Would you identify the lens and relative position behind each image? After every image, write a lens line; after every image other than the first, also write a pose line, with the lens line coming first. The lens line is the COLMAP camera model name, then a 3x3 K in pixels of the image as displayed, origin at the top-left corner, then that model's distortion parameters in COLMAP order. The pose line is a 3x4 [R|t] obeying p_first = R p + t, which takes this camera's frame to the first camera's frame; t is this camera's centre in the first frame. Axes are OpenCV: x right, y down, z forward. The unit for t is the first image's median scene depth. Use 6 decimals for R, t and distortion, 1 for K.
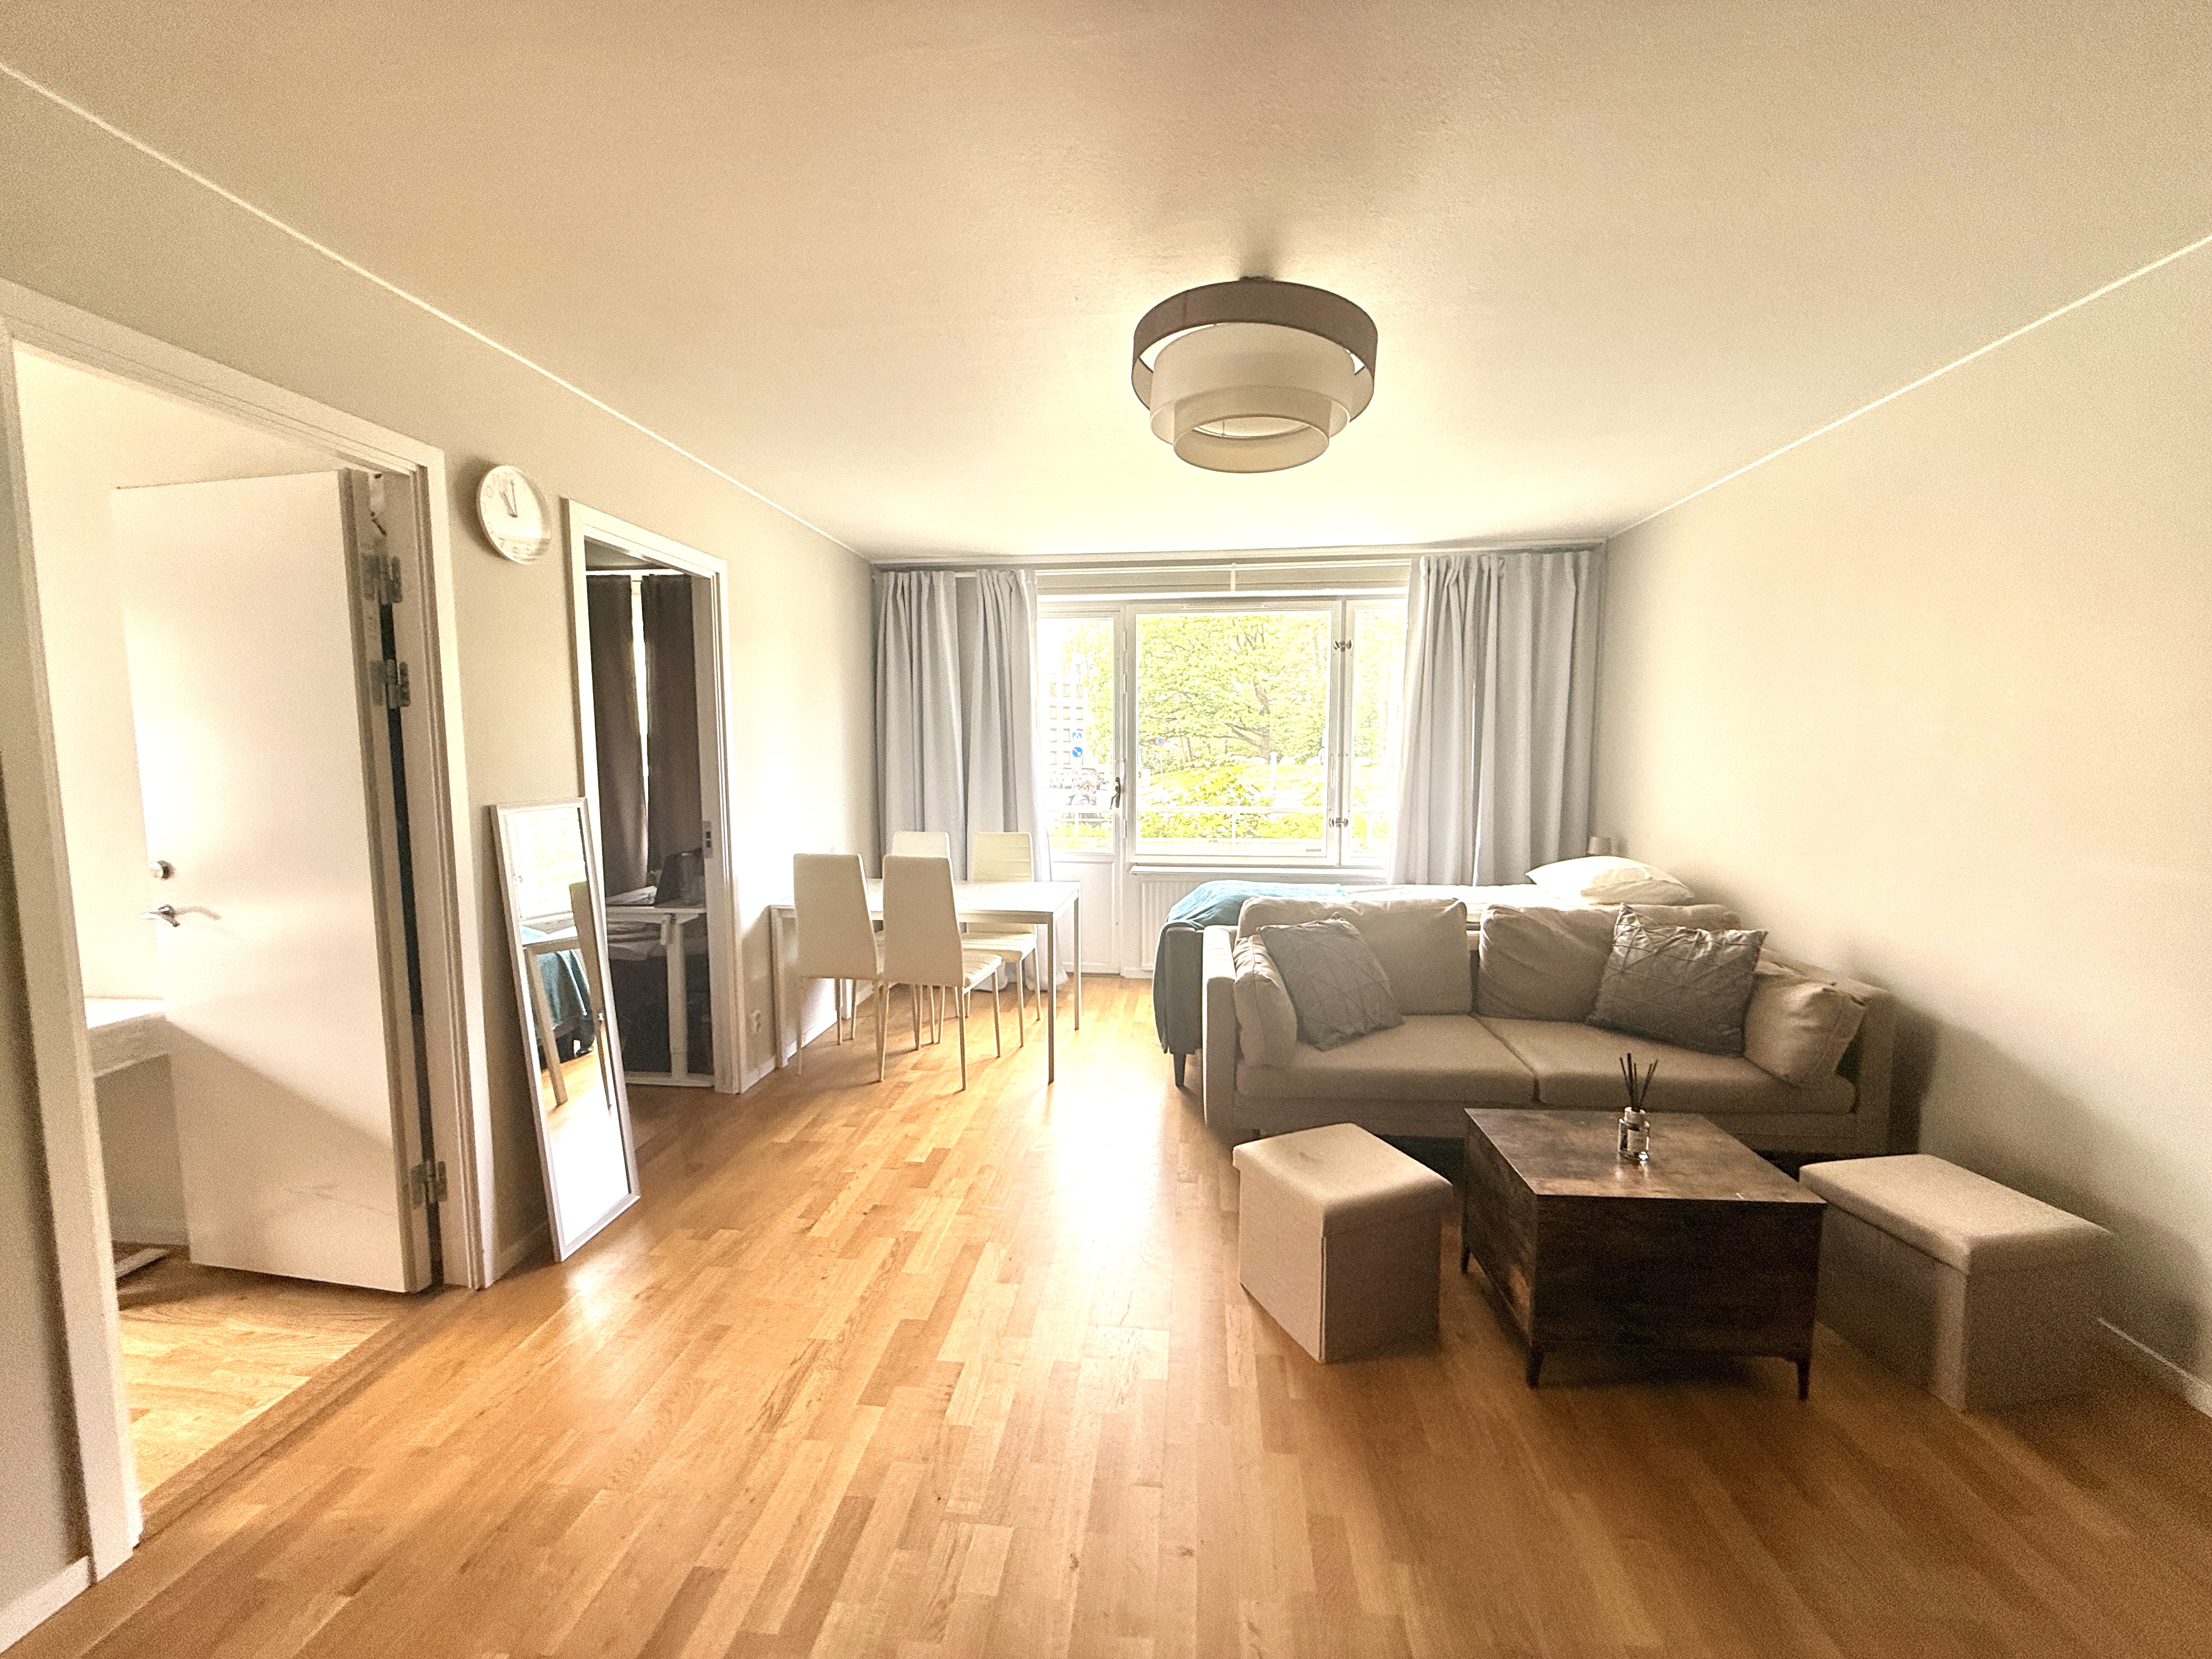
lens RADIAL K [[881.6, 0, 1099.2], [0, 881.6, 827.3], [0, 0, 1]] dist [0.000778, 0.000267]
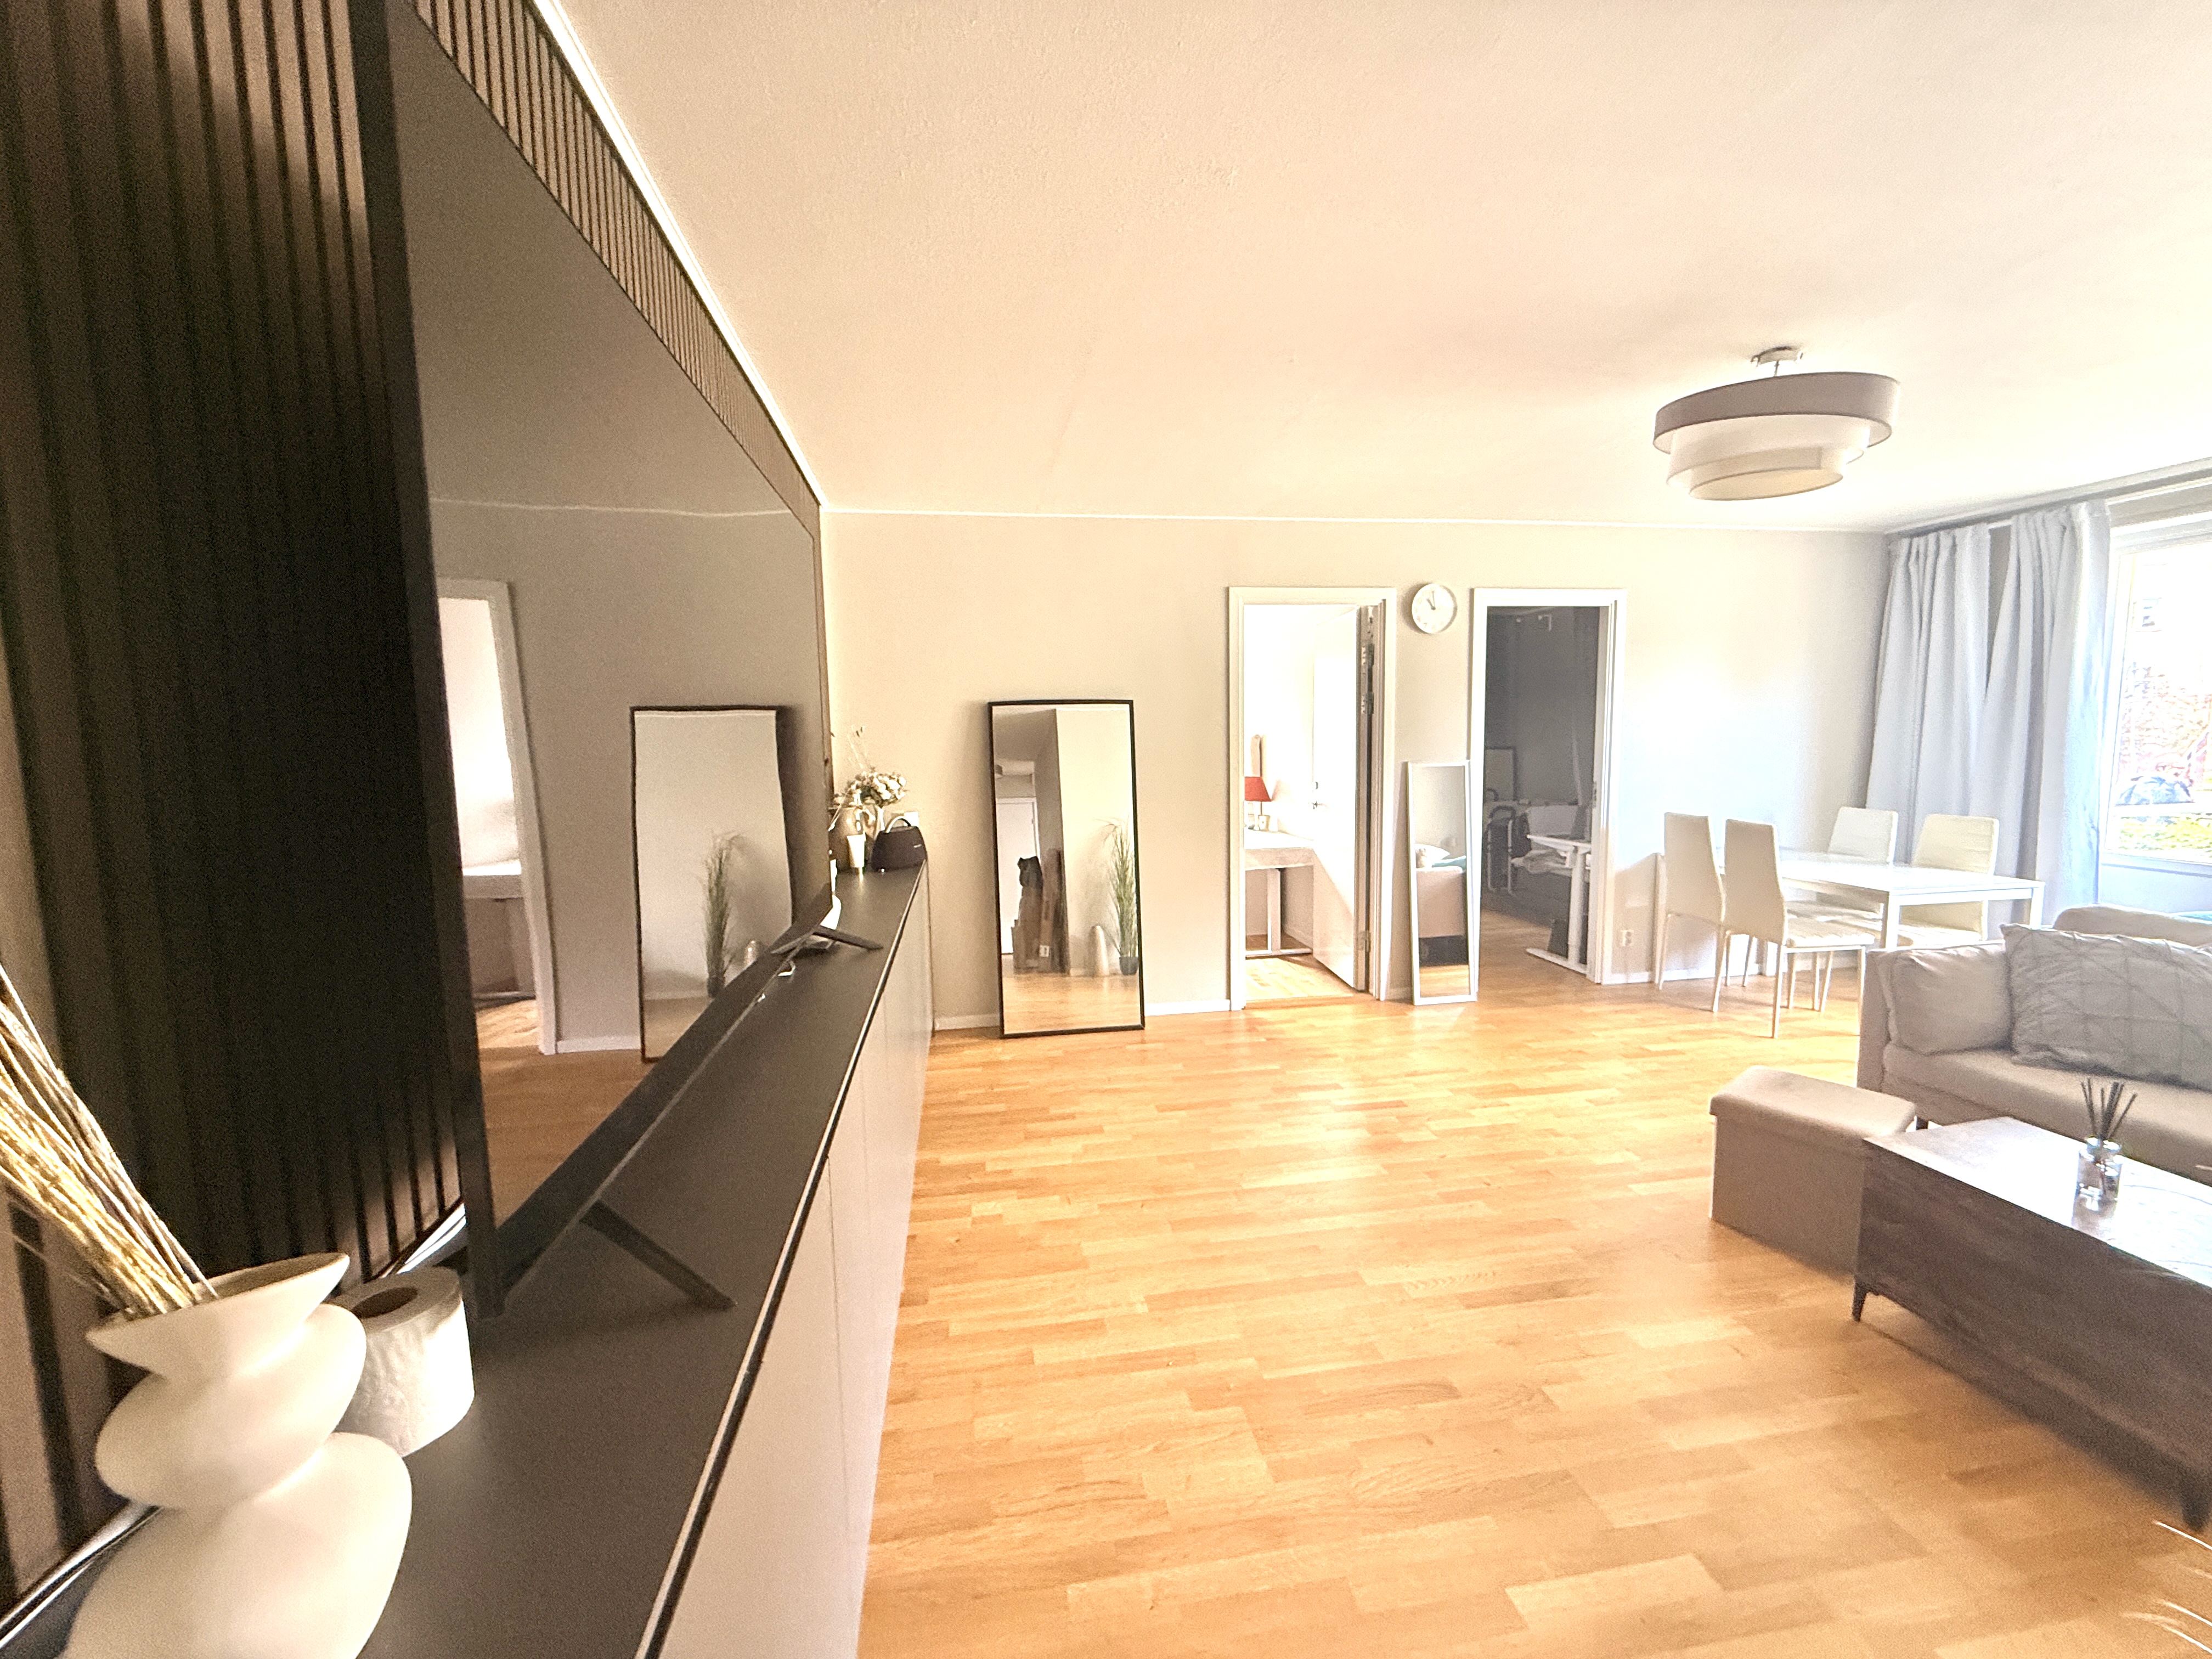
lens RADIAL K [[881.6, 0, 1100.8], [0, 881.6, 826.7], [0, 0, 1]] dist [0.000778, 0.000267]
pose [[0.266855, 0.098598, -0.958680, 0.744076], [-0.068359, 0.994184, 0.083222, 0.001465], [0.961309, 0.043326, 0.272043, -0.133989]]
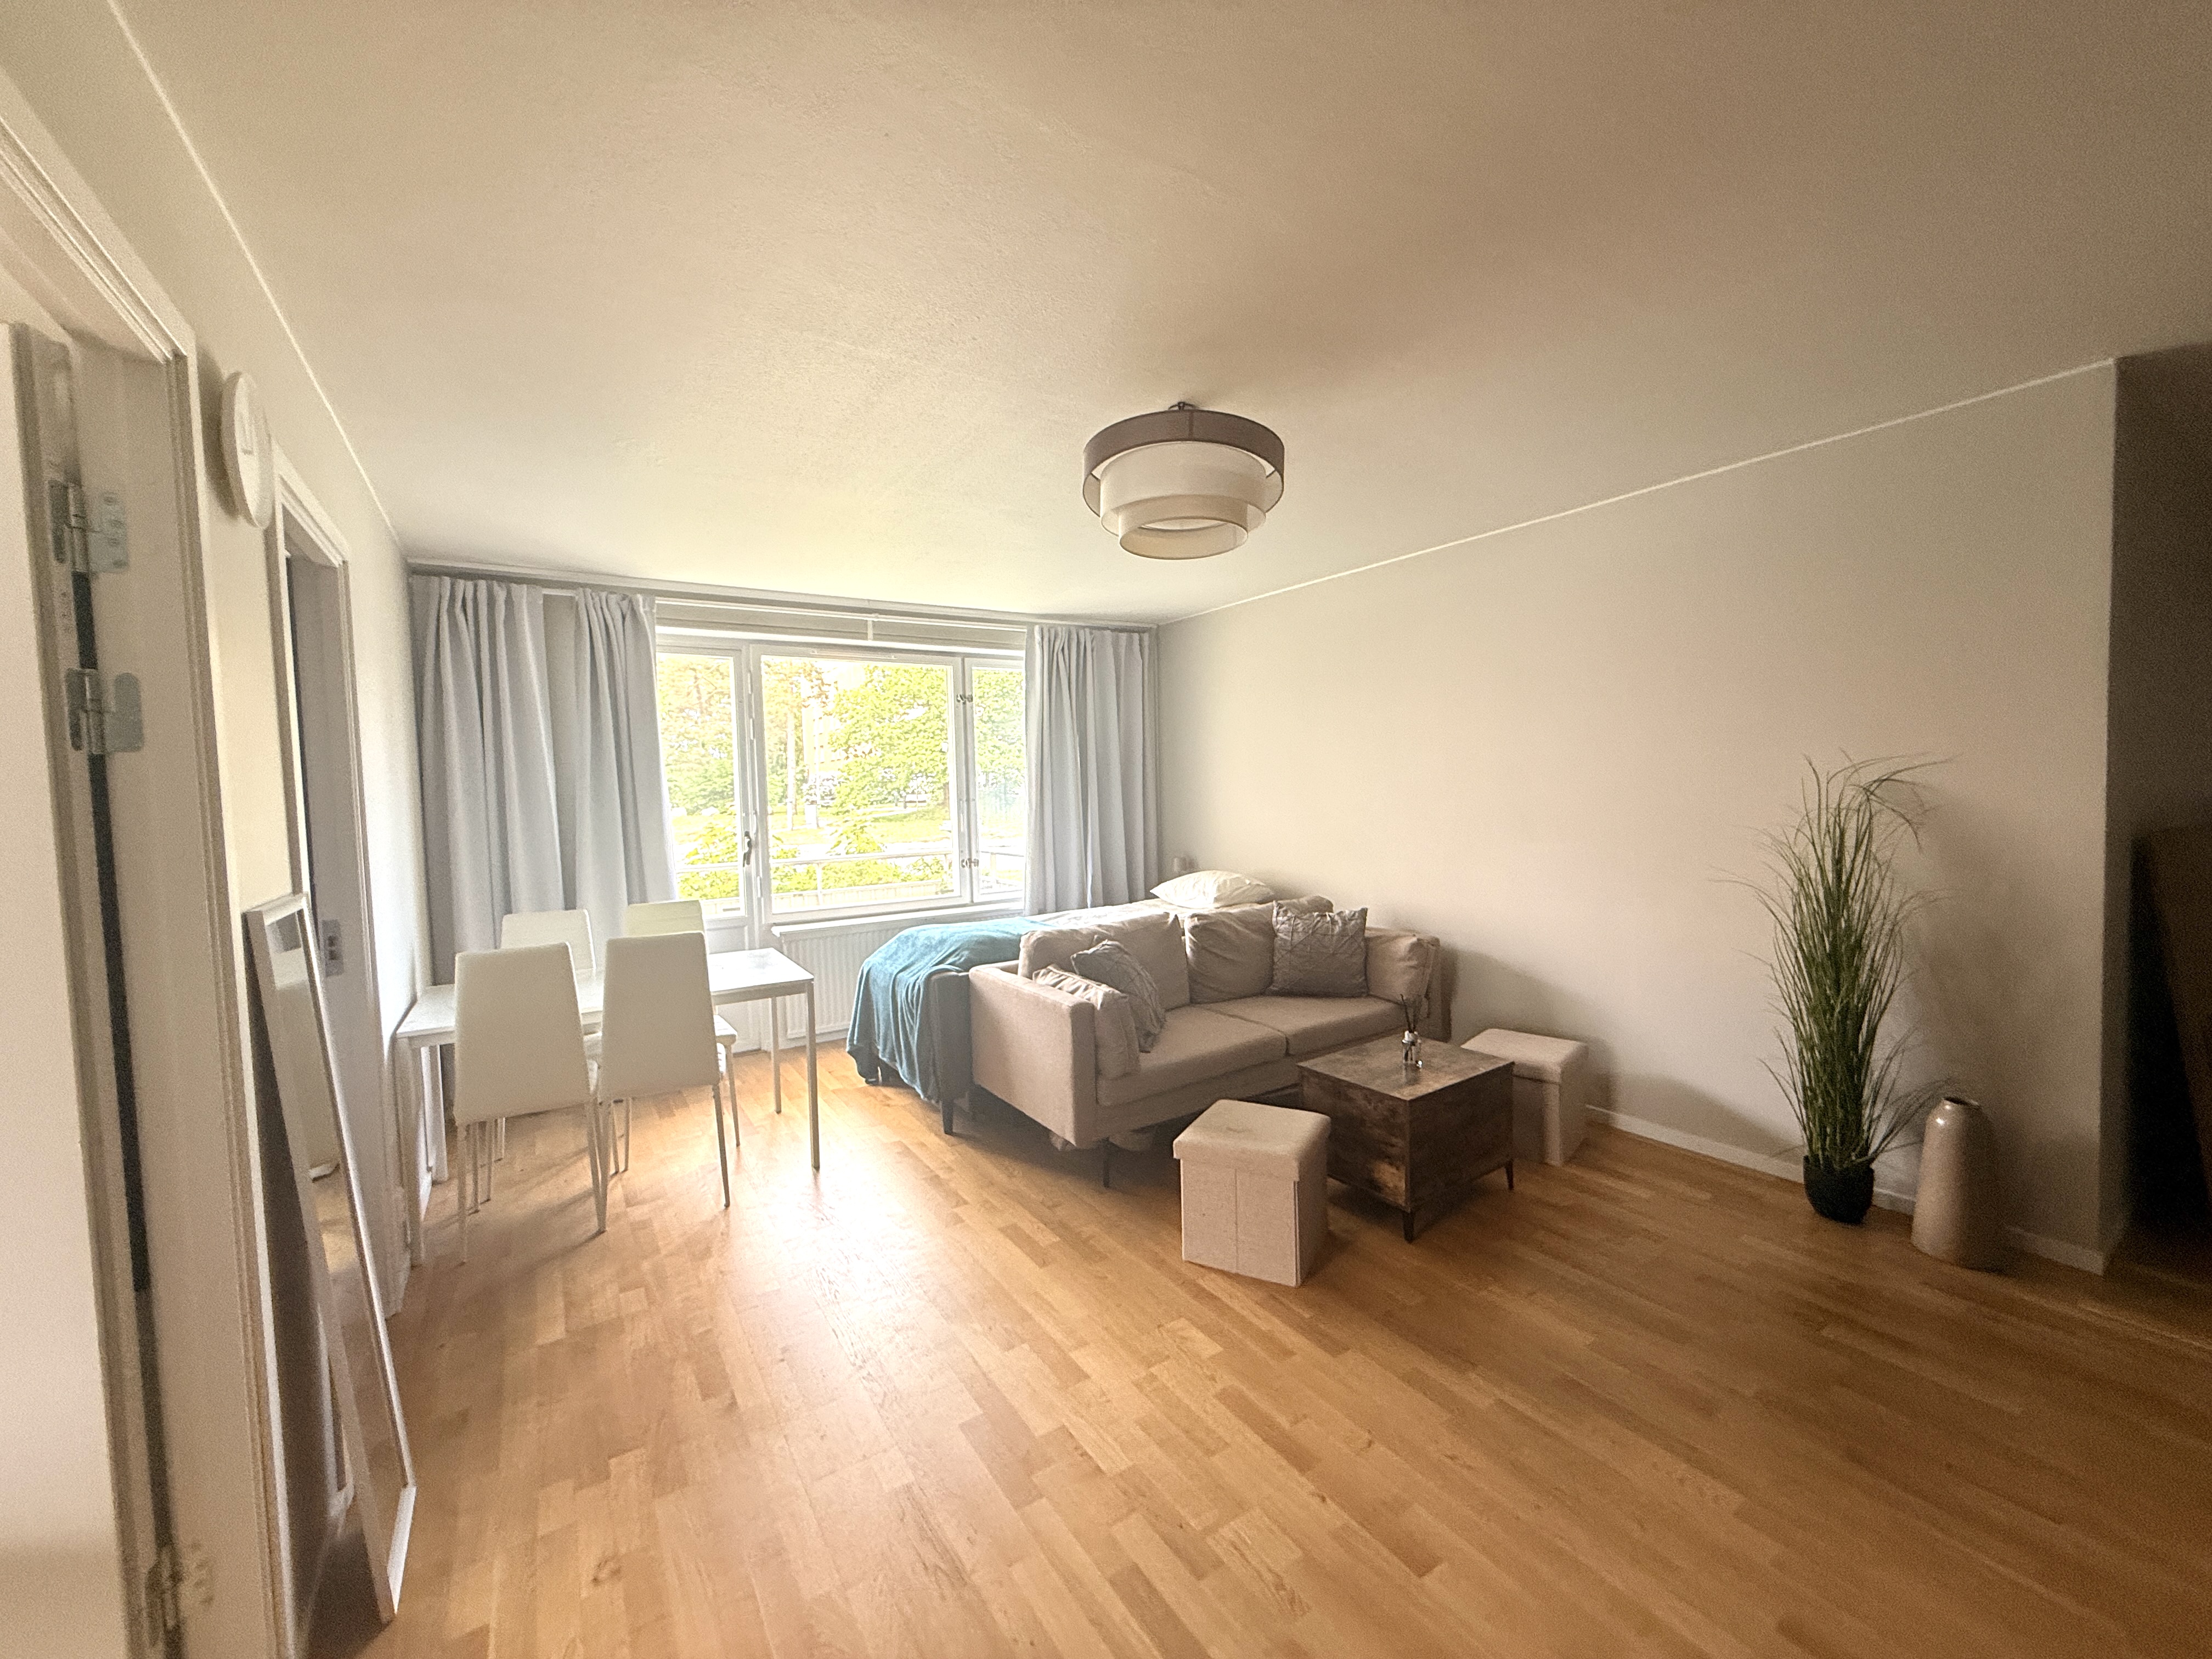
lens RADIAL K [[881.6, 0, 1099.7], [0, 881.6, 832.3], [0, 0, 1]] dist [0.000778, 0.000267]
pose [[0.775414, -0.052772, 0.629244, -0.444518], [0.082751, 0.996400, -0.018411, -0.015621], [-0.626008, 0.066347, 0.776989, 0.109692]]
